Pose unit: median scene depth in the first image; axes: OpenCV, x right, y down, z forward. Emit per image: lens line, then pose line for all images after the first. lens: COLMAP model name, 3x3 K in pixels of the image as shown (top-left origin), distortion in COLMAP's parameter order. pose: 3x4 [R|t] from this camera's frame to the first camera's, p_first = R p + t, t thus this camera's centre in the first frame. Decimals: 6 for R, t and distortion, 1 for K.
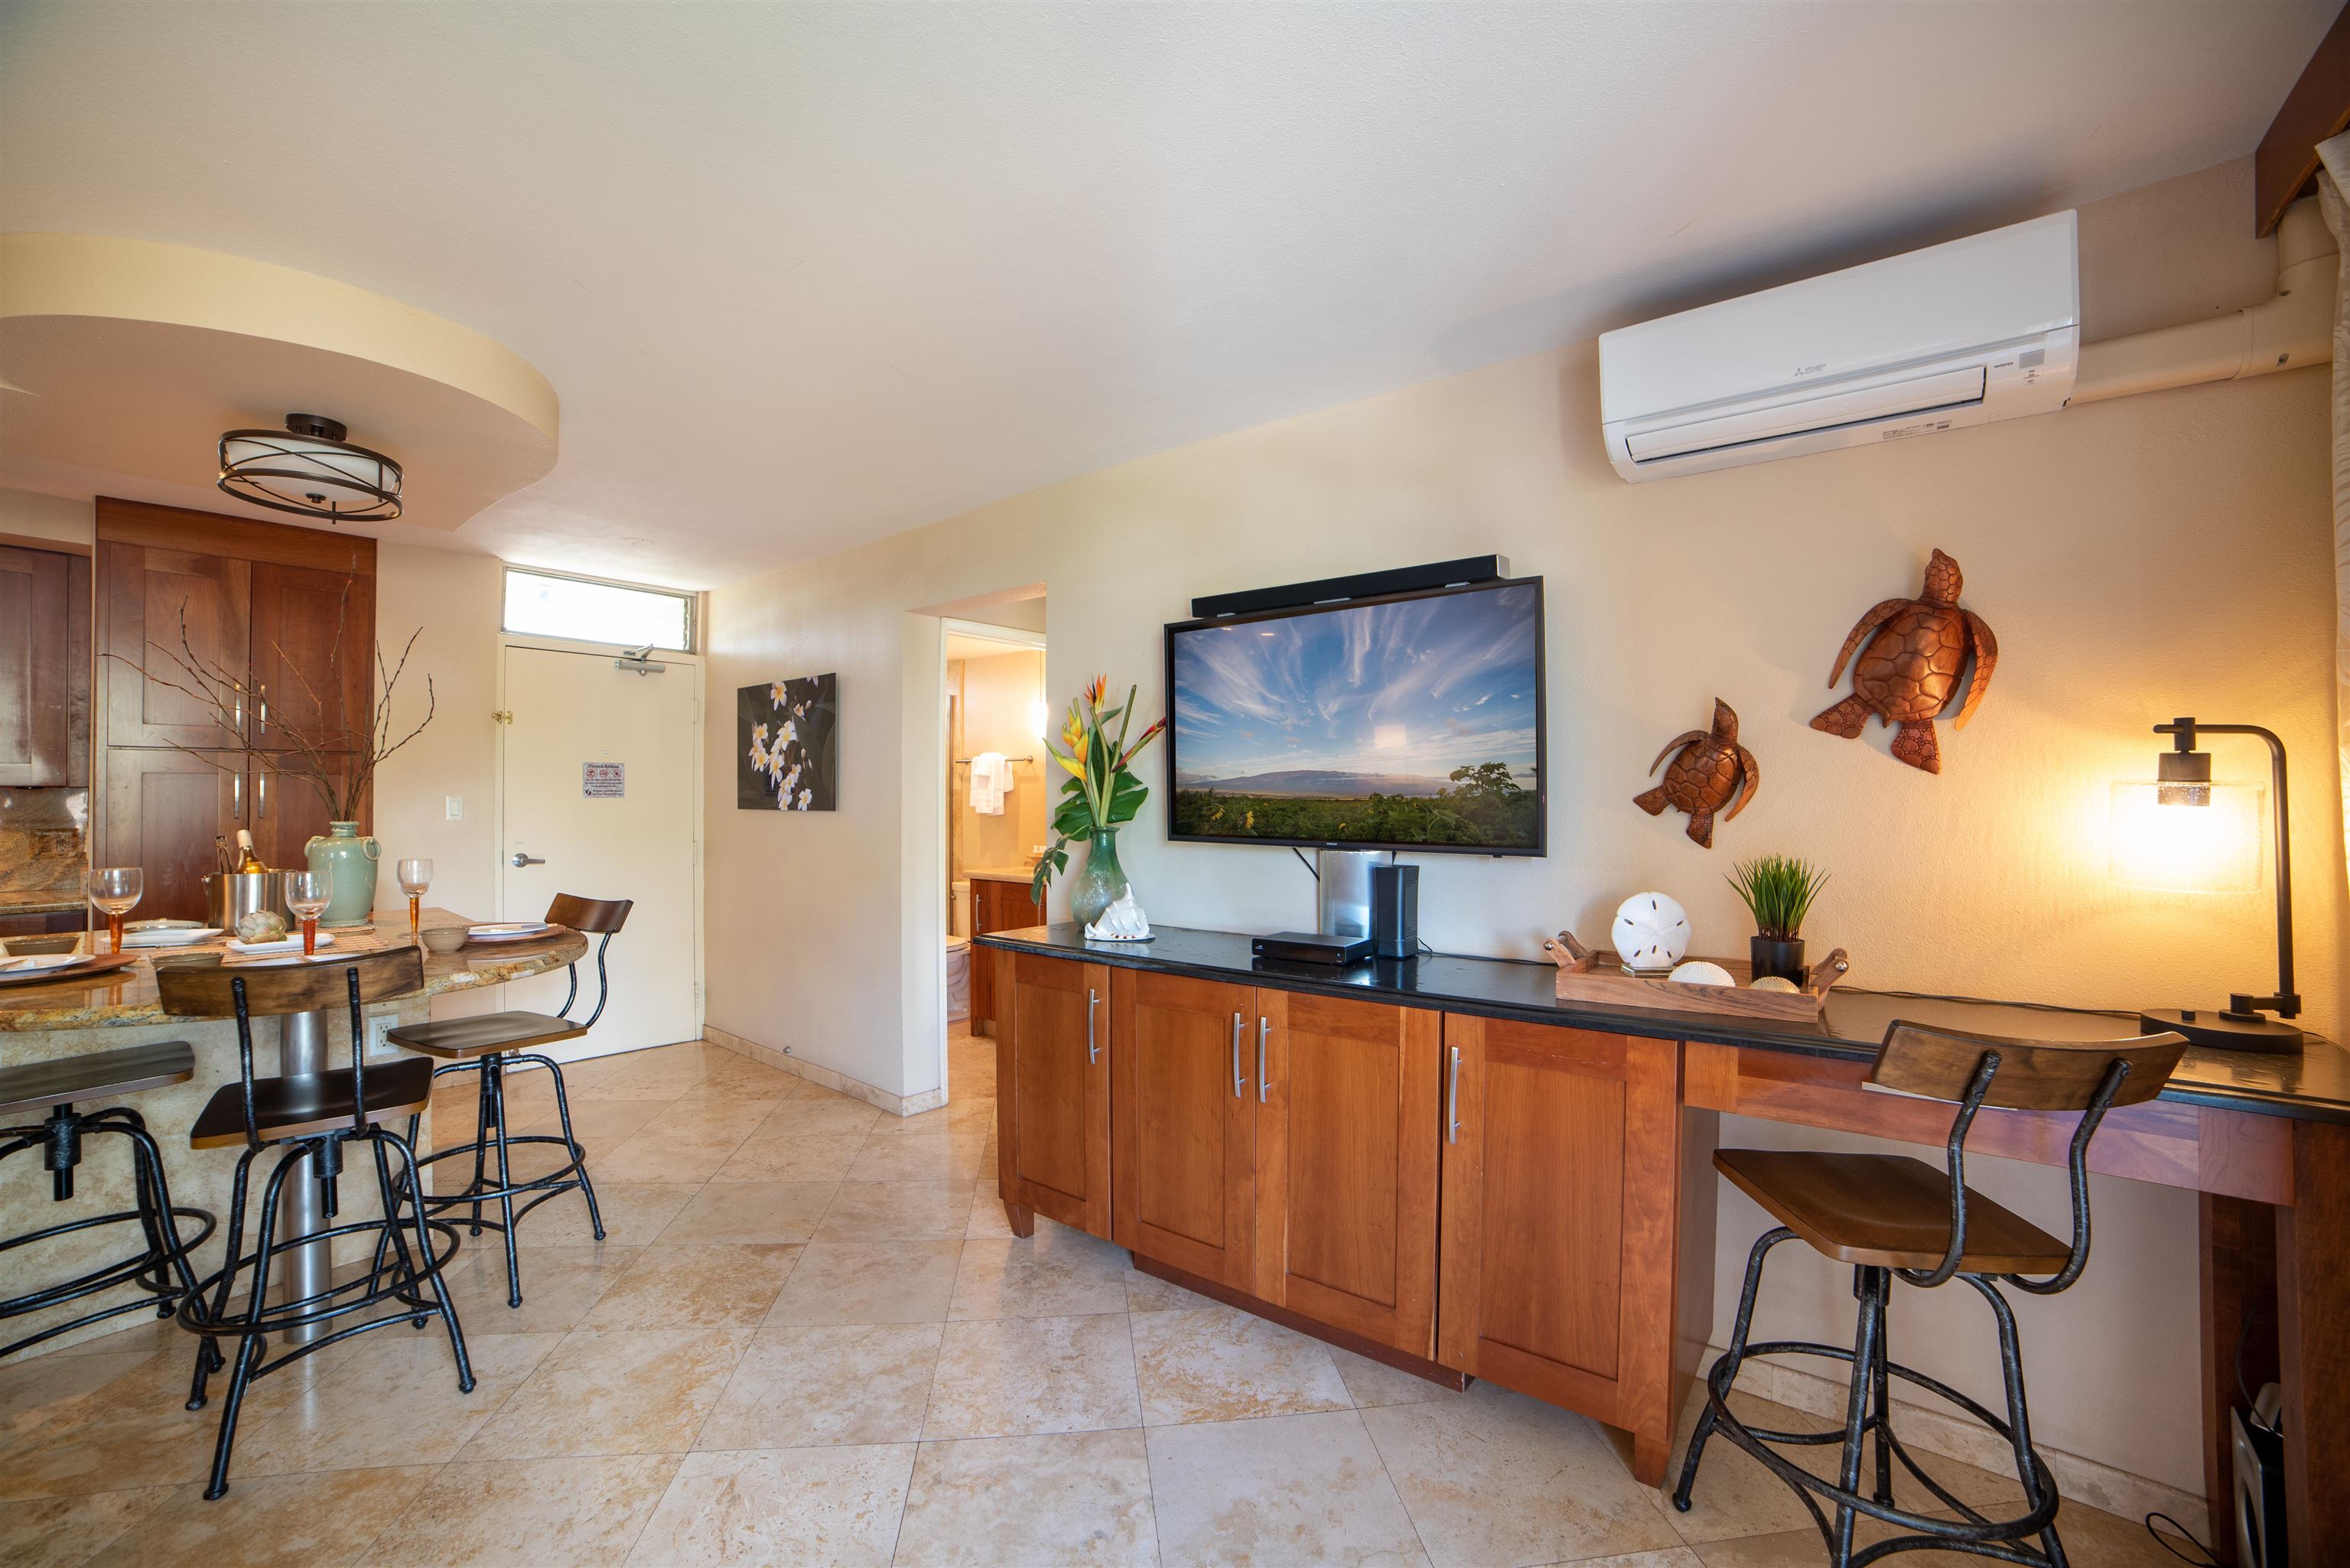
lens RADIAL K [[956.4, 0, 1175.0], [0, 956.4, 784.0], [0, 0, 1]] dist [-0.111143, 0.040171]
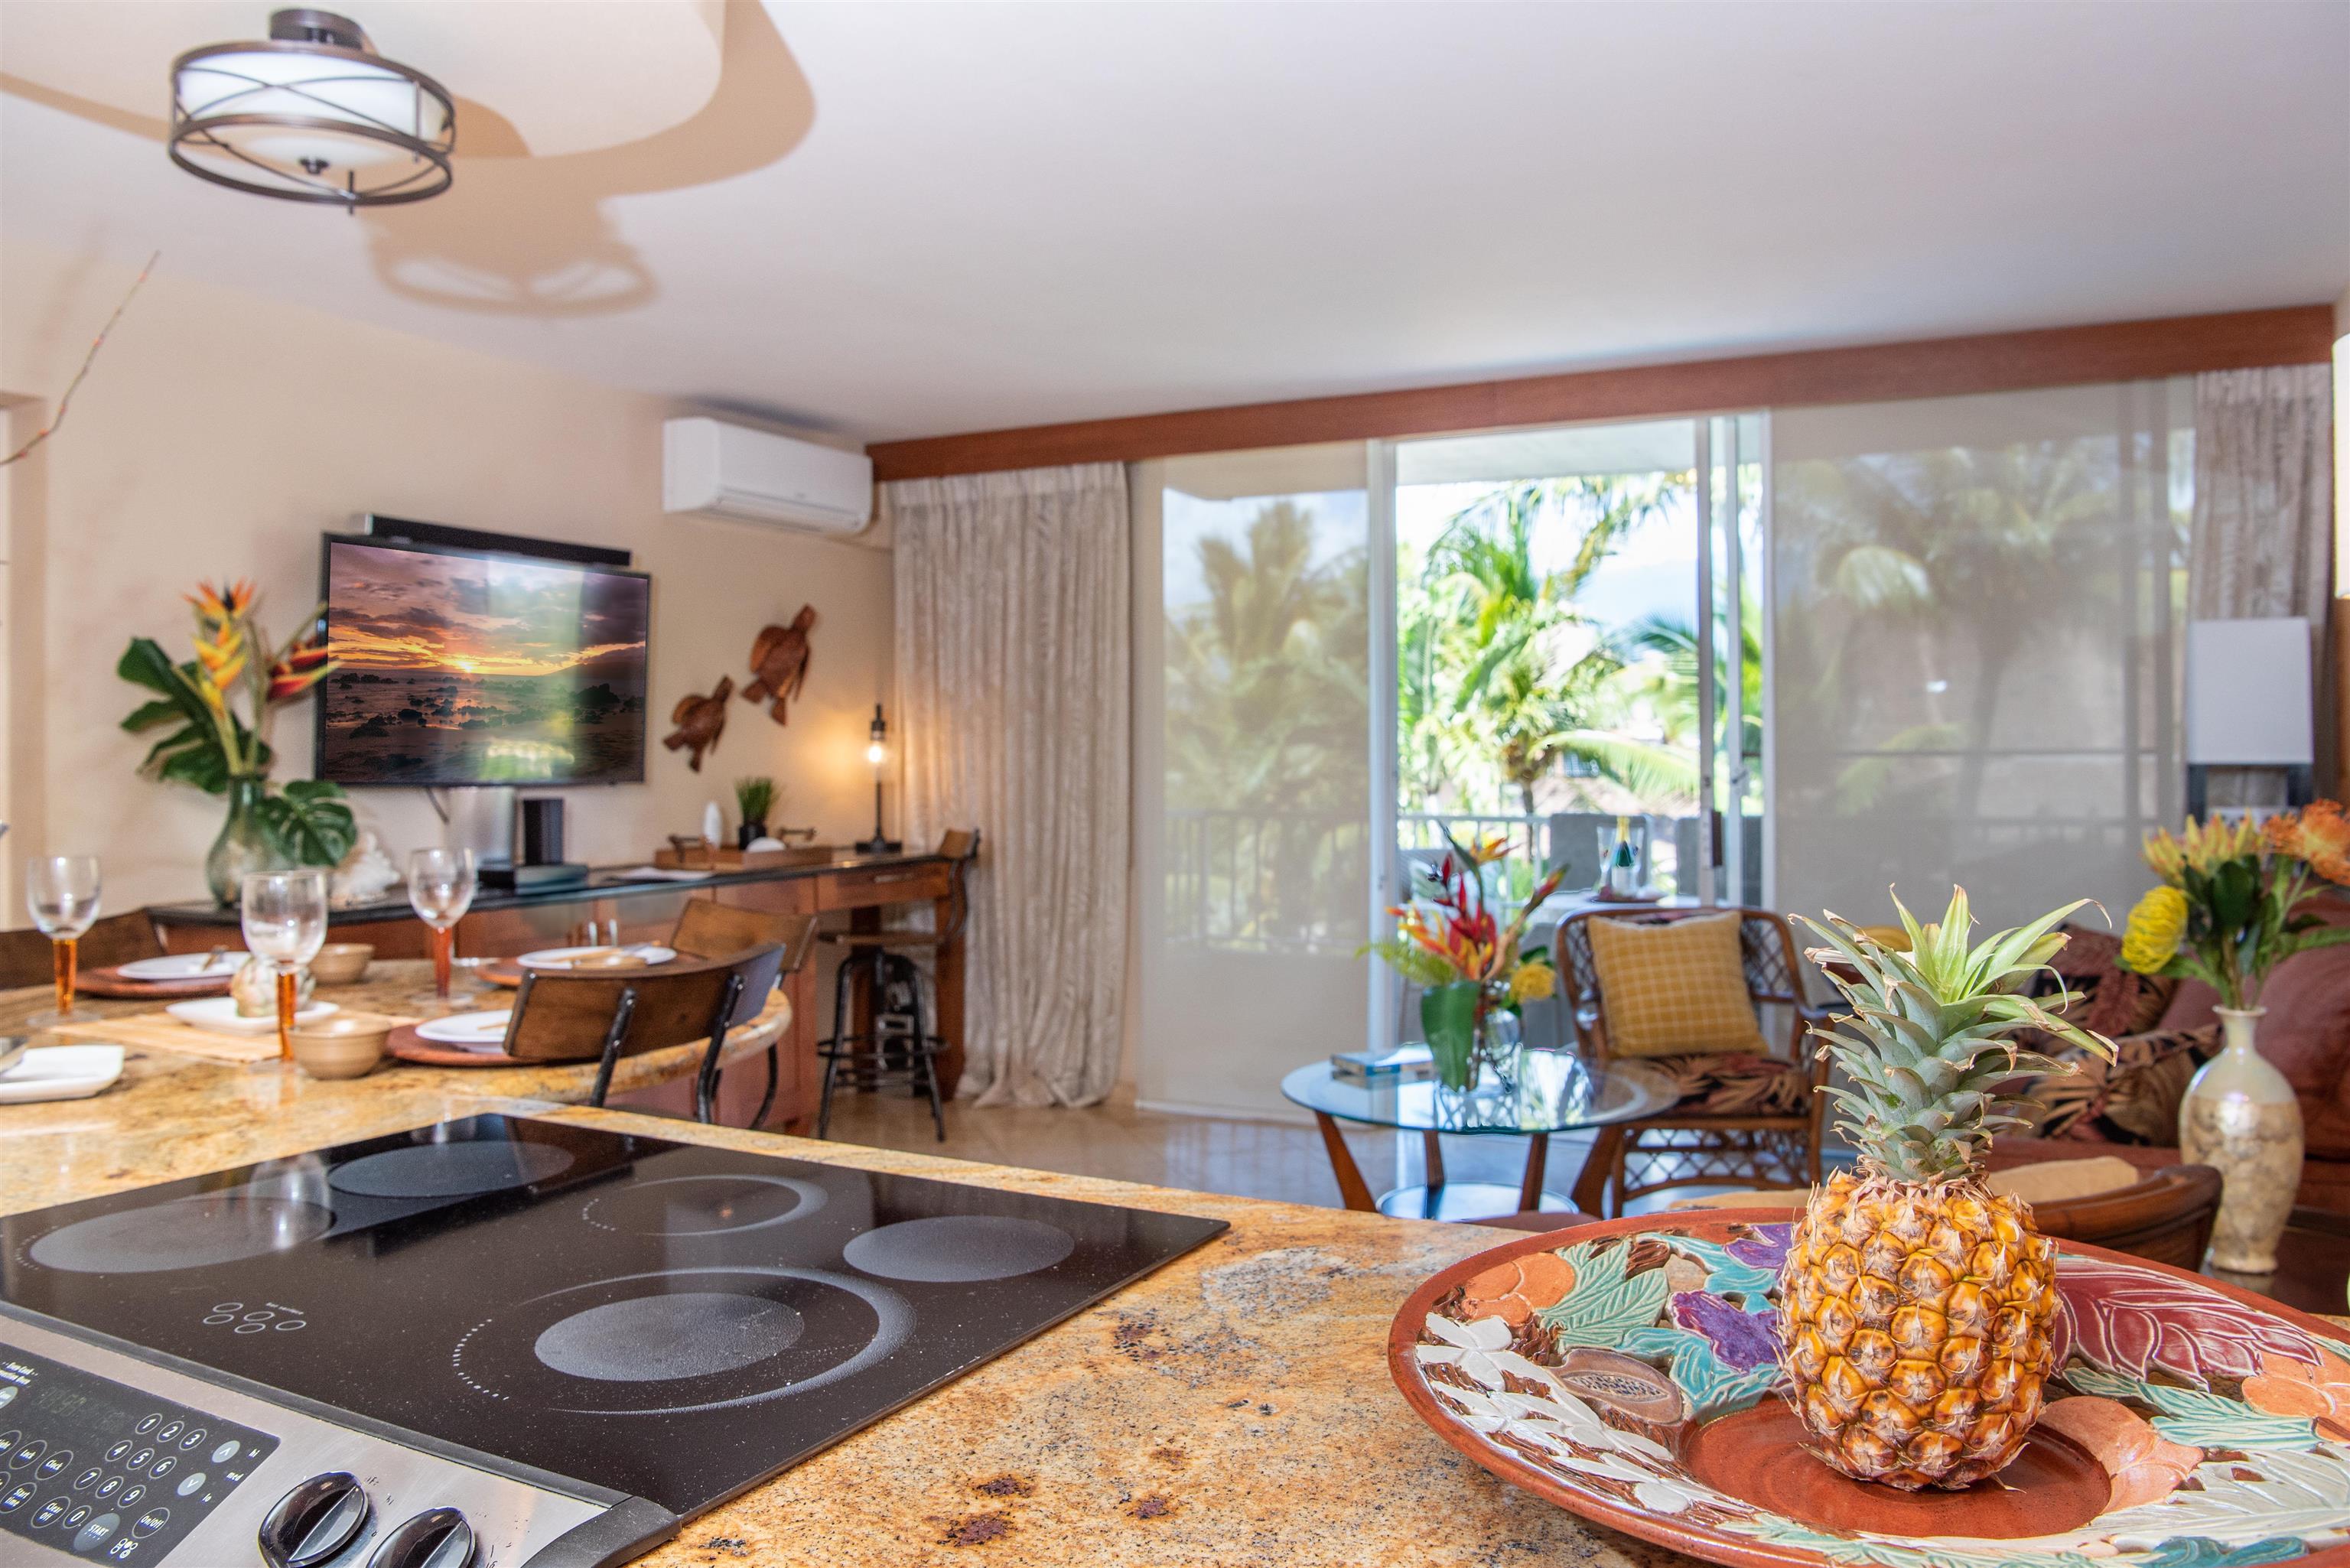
lens RADIAL K [[1700.7, 0, 1217.4], [0, 1700.7, 780.9], [0, 0, 1]] dist [-0.065322, 0.004698]
pose [[-0.198508, -0.015331, 0.979979, -1.416529], [-0.007001, 0.999874, 0.014224, 0.023428], [-0.980074, -0.004038, -0.198590, 0.449307]]
